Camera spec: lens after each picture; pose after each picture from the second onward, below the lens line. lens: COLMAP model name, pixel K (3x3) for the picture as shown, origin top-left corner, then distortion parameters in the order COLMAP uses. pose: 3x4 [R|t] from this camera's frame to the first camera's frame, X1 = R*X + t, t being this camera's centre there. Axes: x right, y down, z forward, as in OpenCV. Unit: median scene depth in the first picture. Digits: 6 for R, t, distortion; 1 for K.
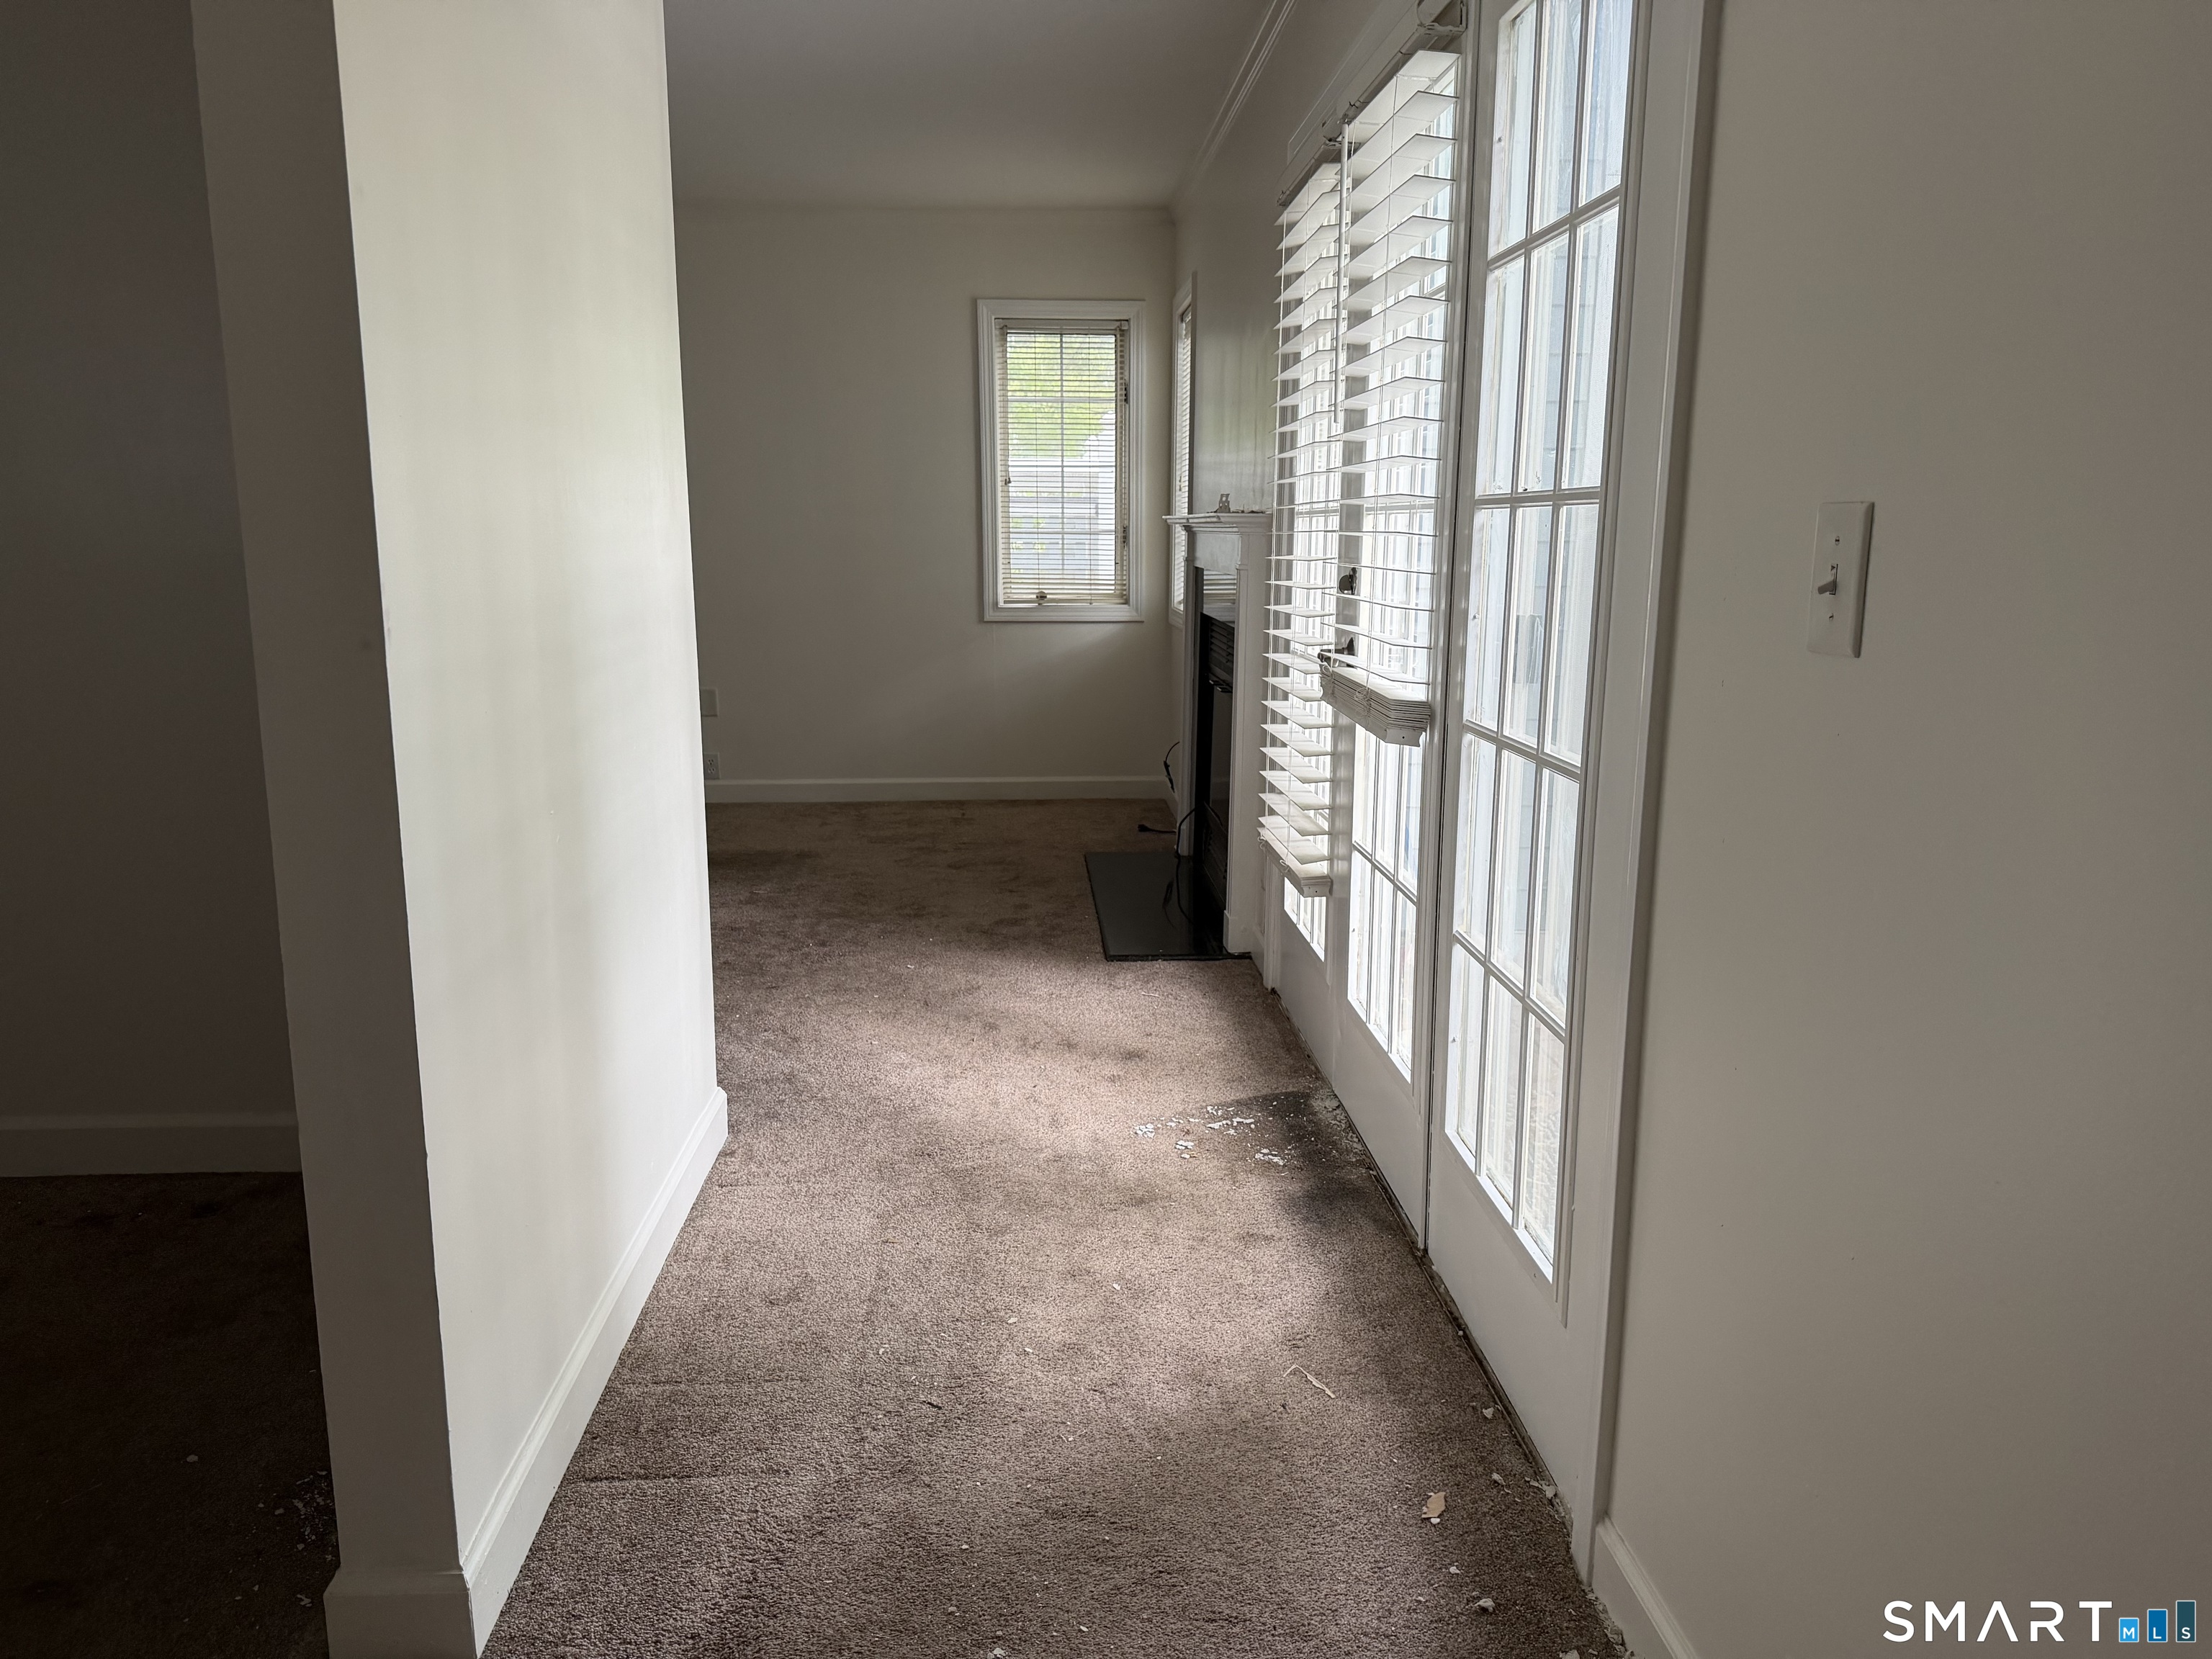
lens RADIAL K [[1551.1, 0, 1106.0], [0, 1551.1, 829.5], [0, 0, 1]] dist [0.200737, -0.254709]
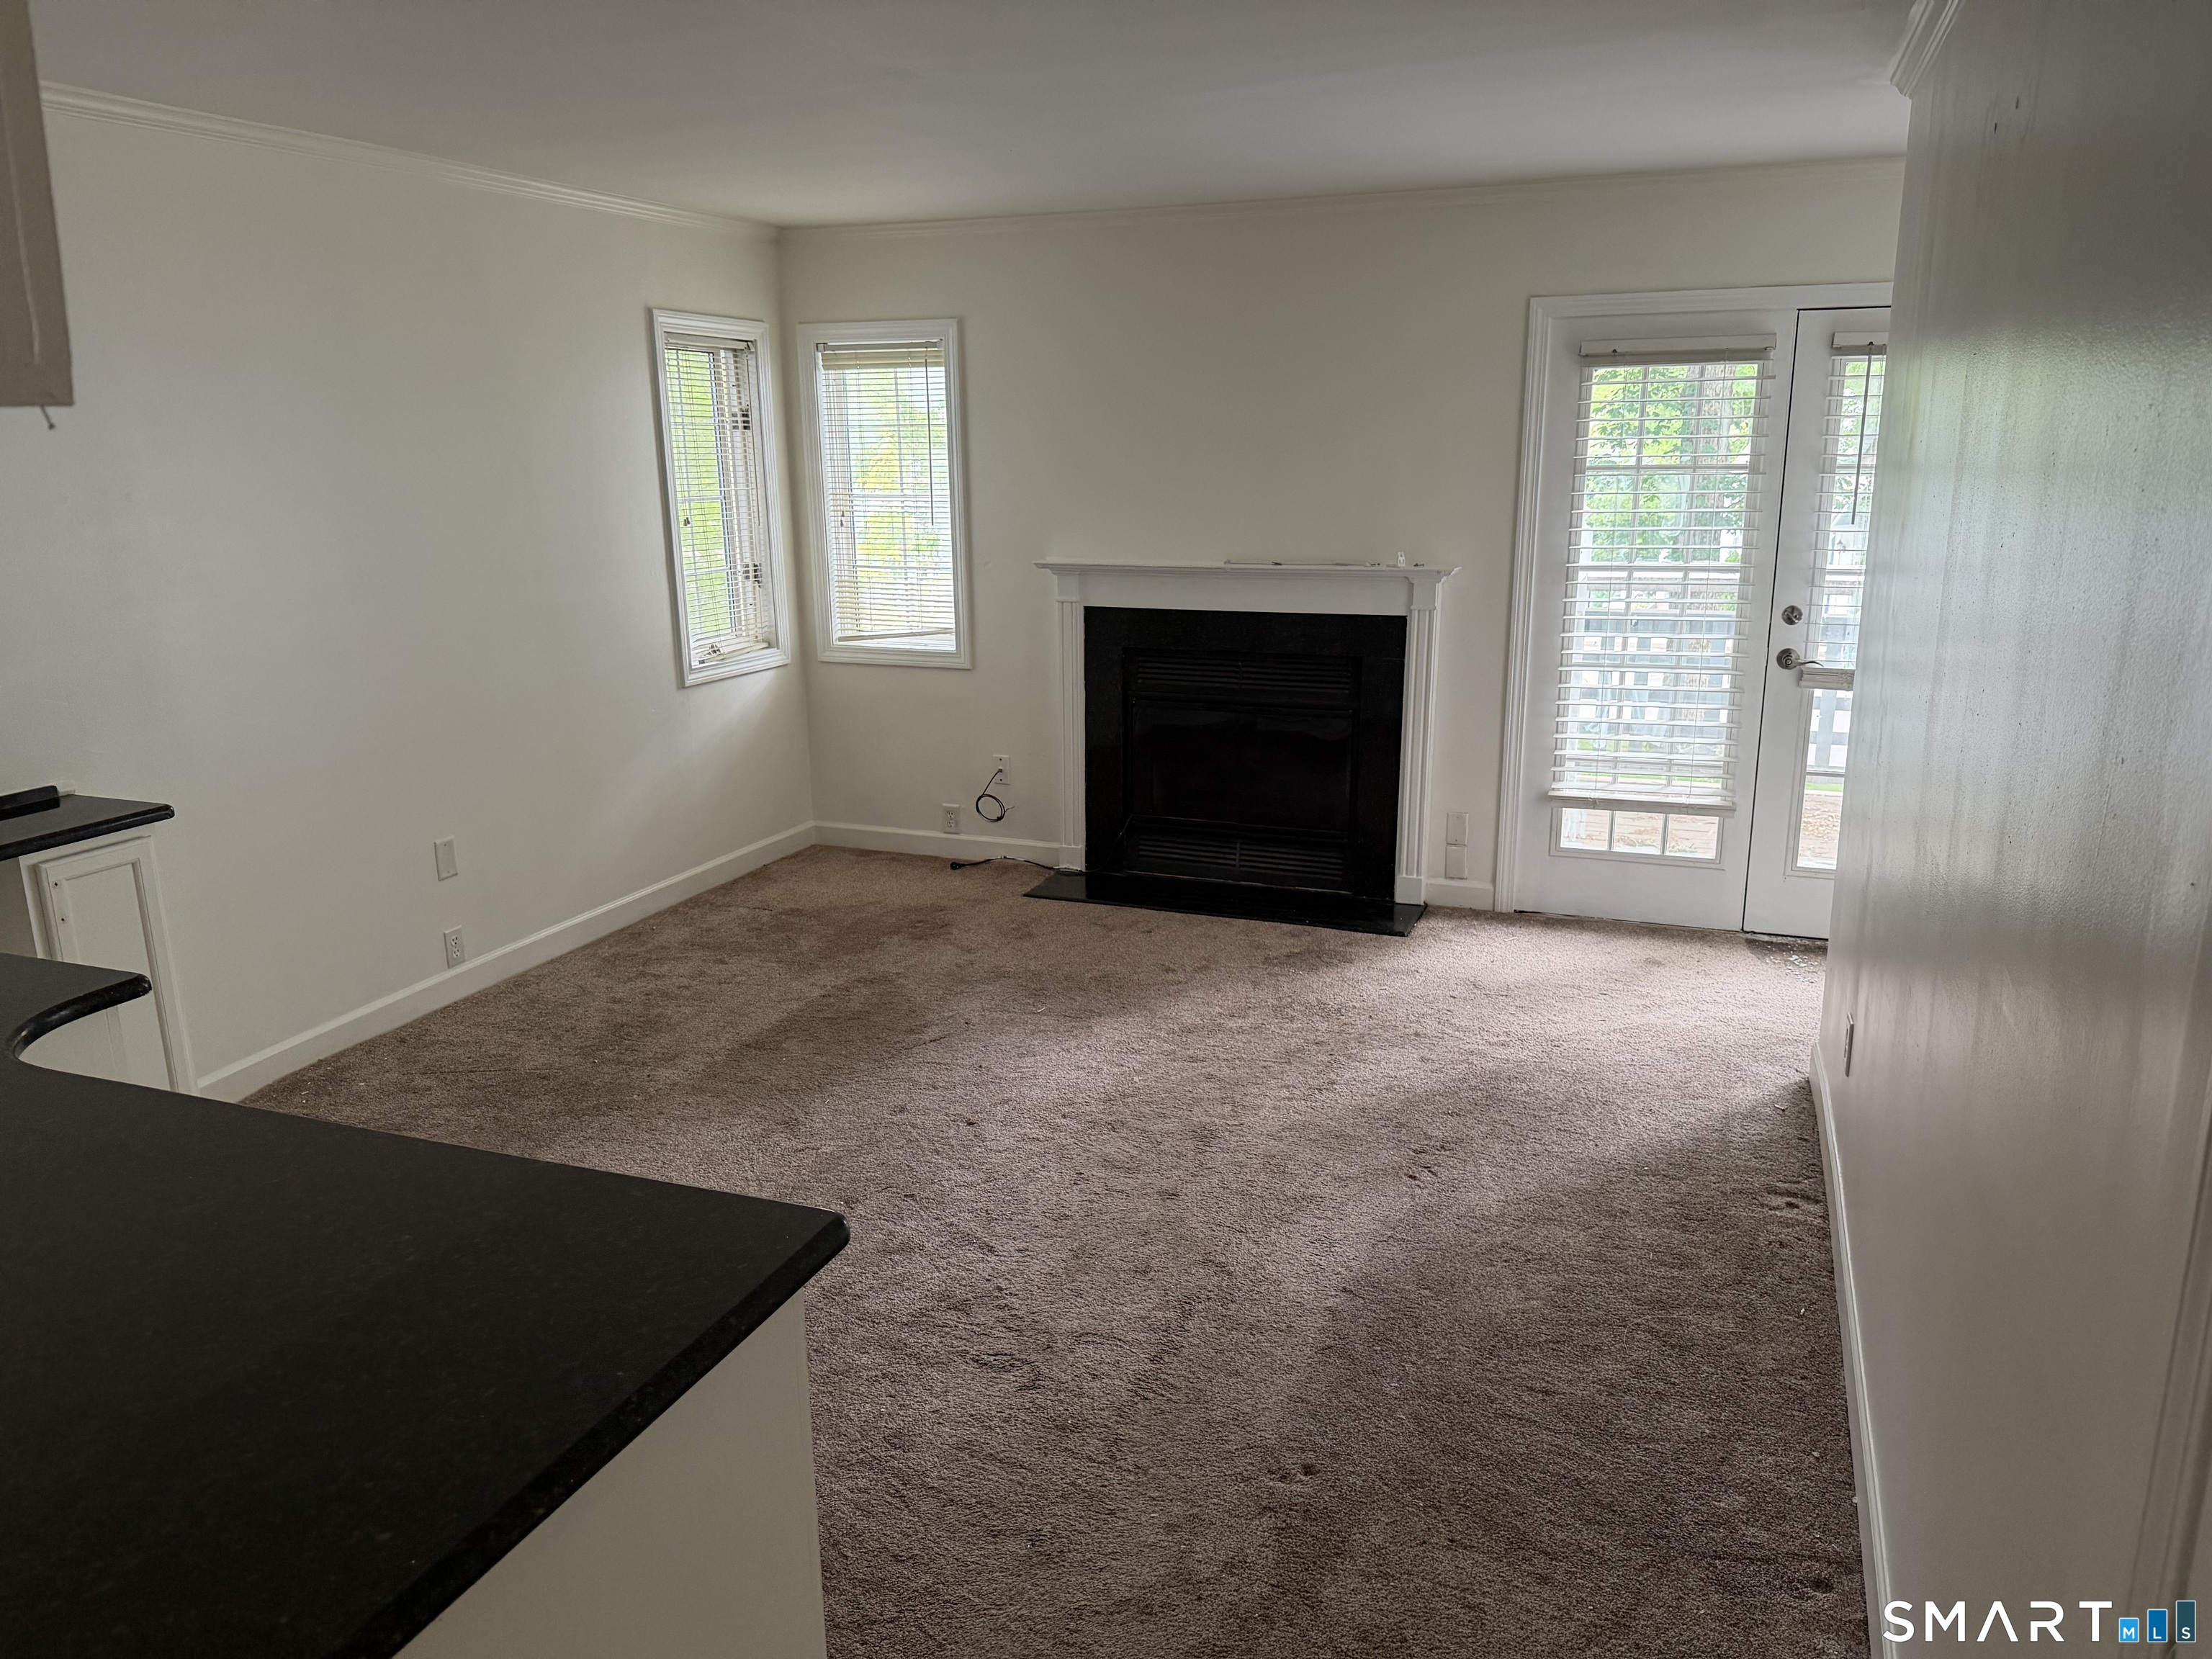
lens RADIAL K [[1551.1, 0, 1106.0], [0, 1551.1, 829.5], [0, 0, 1]] dist [0.200737, -0.254709]
pose [[0.417603, -0.226103, 0.880048, -0.775482], [0.183841, 0.969538, 0.161858, -0.159797], [-0.889837, 0.094196, 0.446449, 0.433642]]
